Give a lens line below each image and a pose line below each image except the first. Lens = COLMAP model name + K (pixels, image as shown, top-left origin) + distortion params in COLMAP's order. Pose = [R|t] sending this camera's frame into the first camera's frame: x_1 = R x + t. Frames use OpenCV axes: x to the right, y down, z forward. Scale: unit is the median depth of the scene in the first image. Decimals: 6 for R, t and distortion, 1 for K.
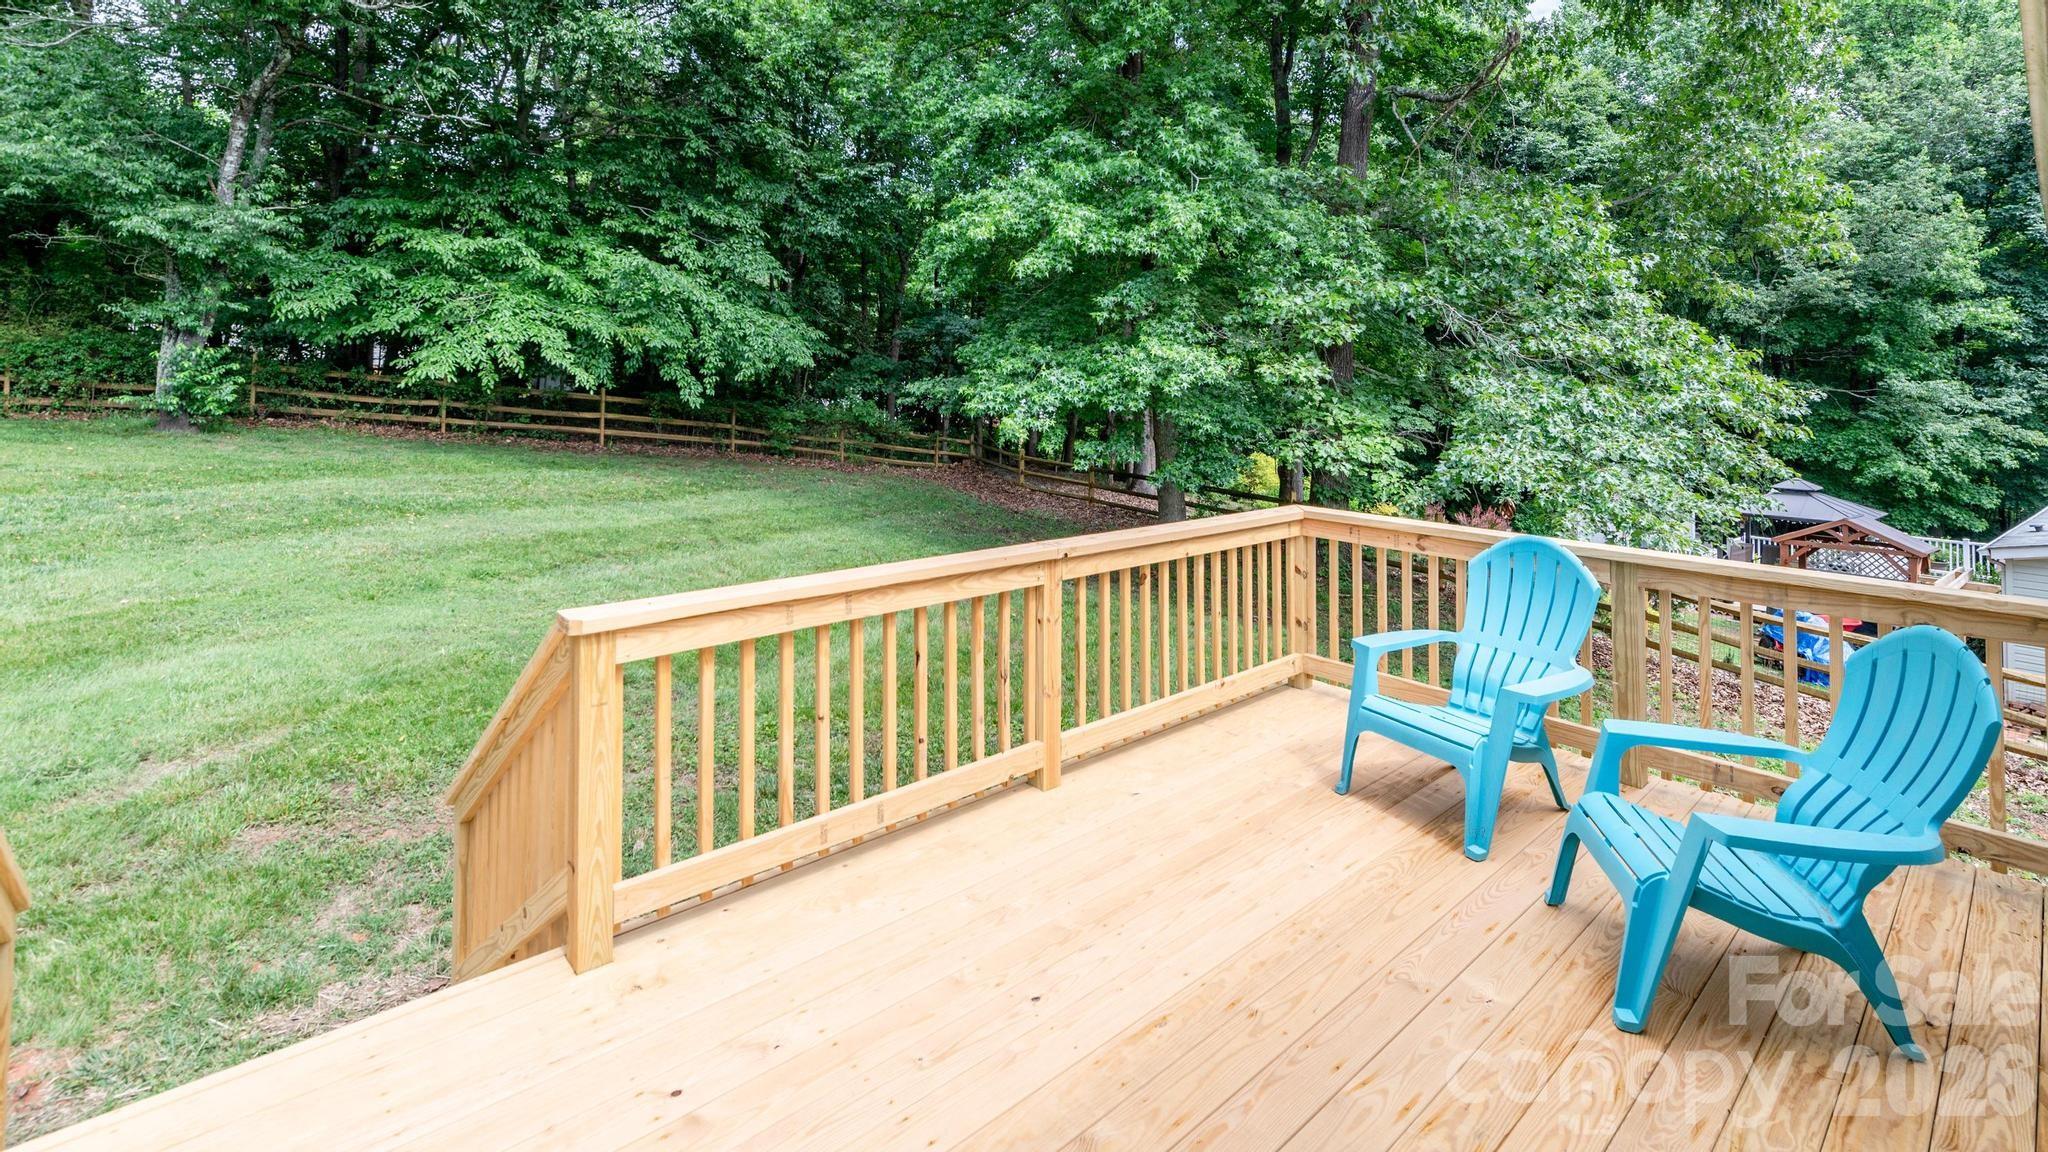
lens RADIAL K [[950.7, 0, 1036.5], [0, 950.7, 373.2], [0, 0, 1]] dist [0.001419, 0.000483]
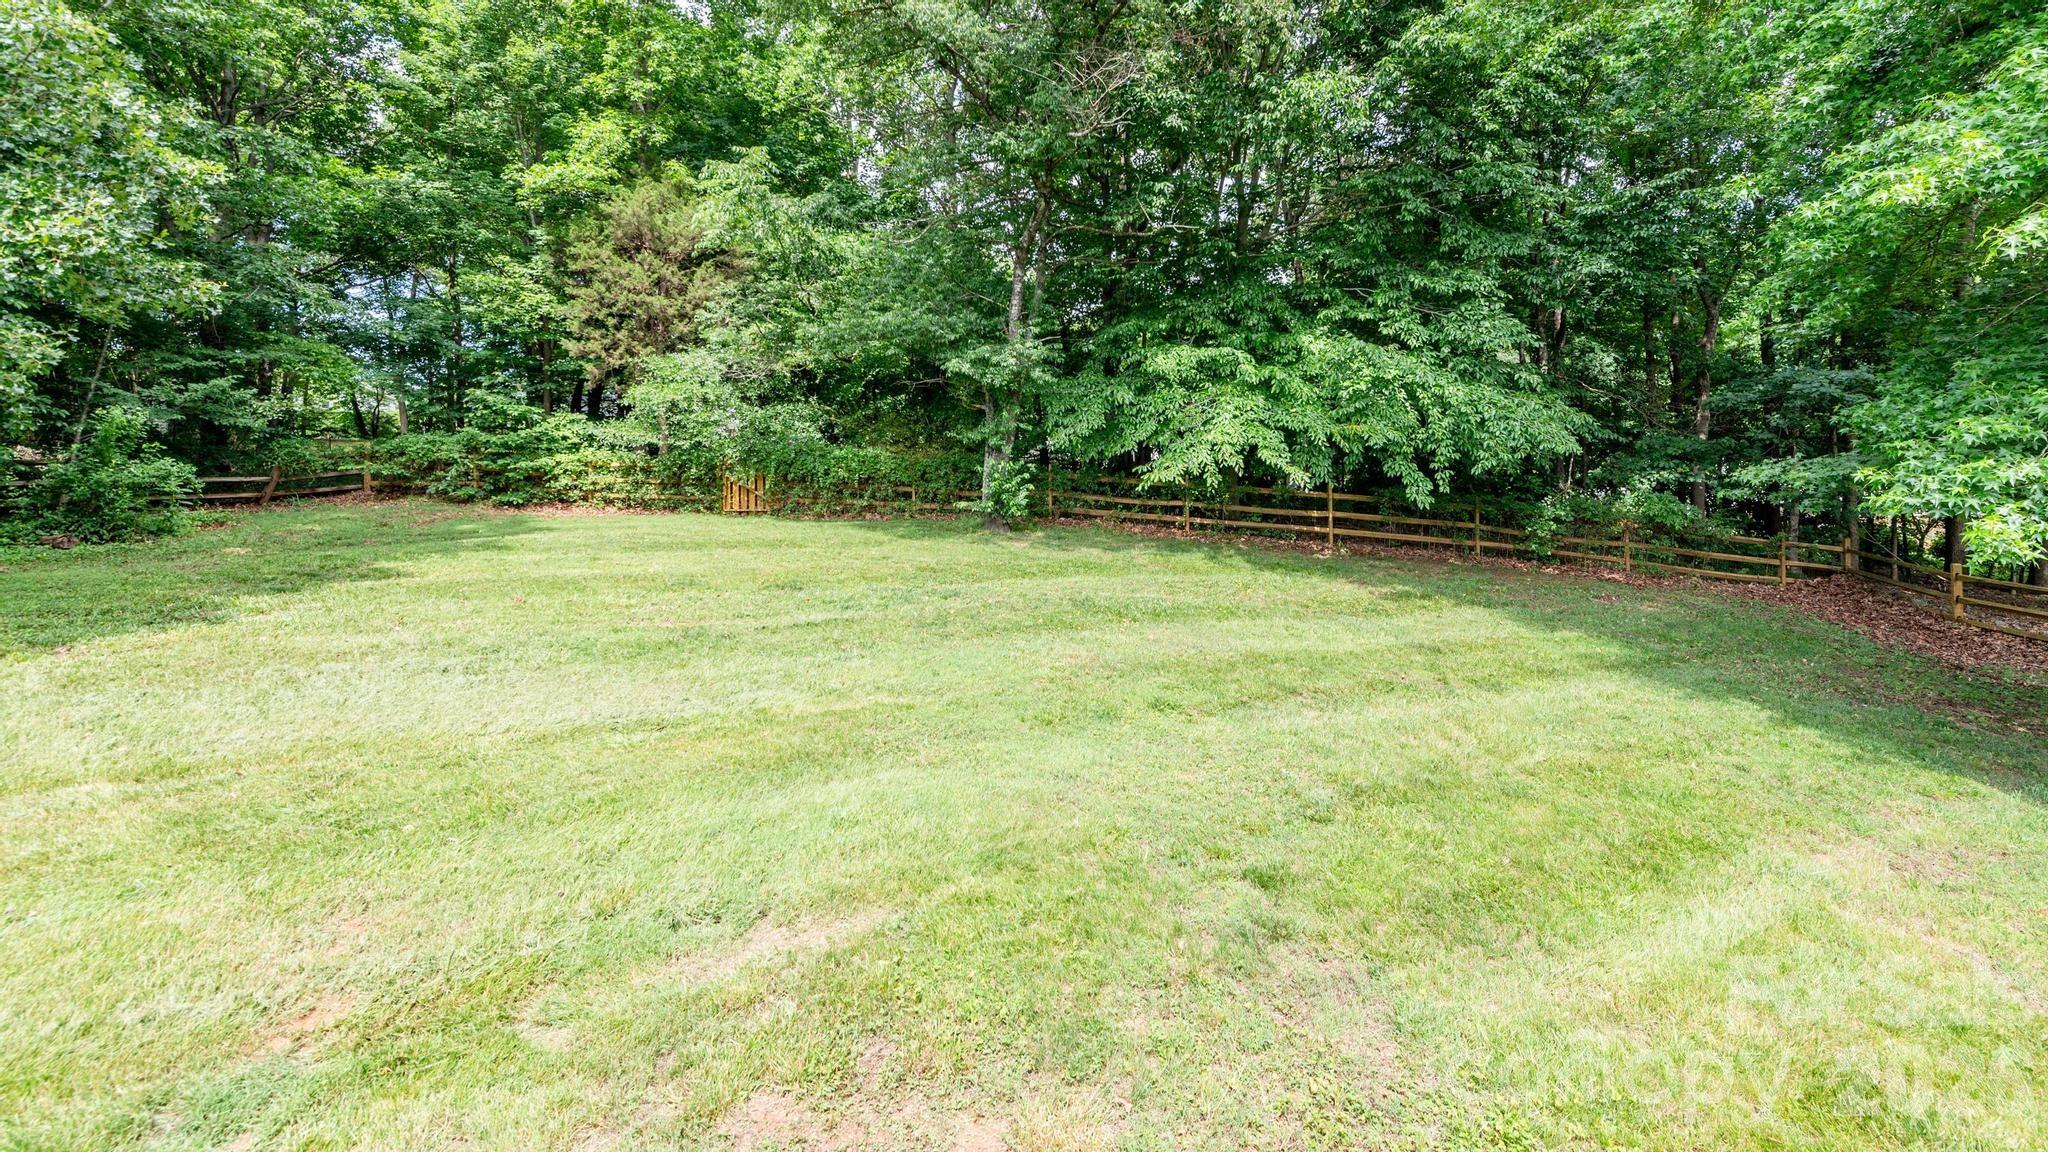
lens RADIAL K [[888.2, 0, 1026.5], [0, 888.2, 468.9], [0, 0, 1]] dist [0.004820, -0.000304]
pose [[0.704131, -0.035329, -0.709190, -0.037578], [0.037935, 0.999207, -0.012112, -0.002191], [0.709056, -0.018375, 0.704913, 0.165818]]
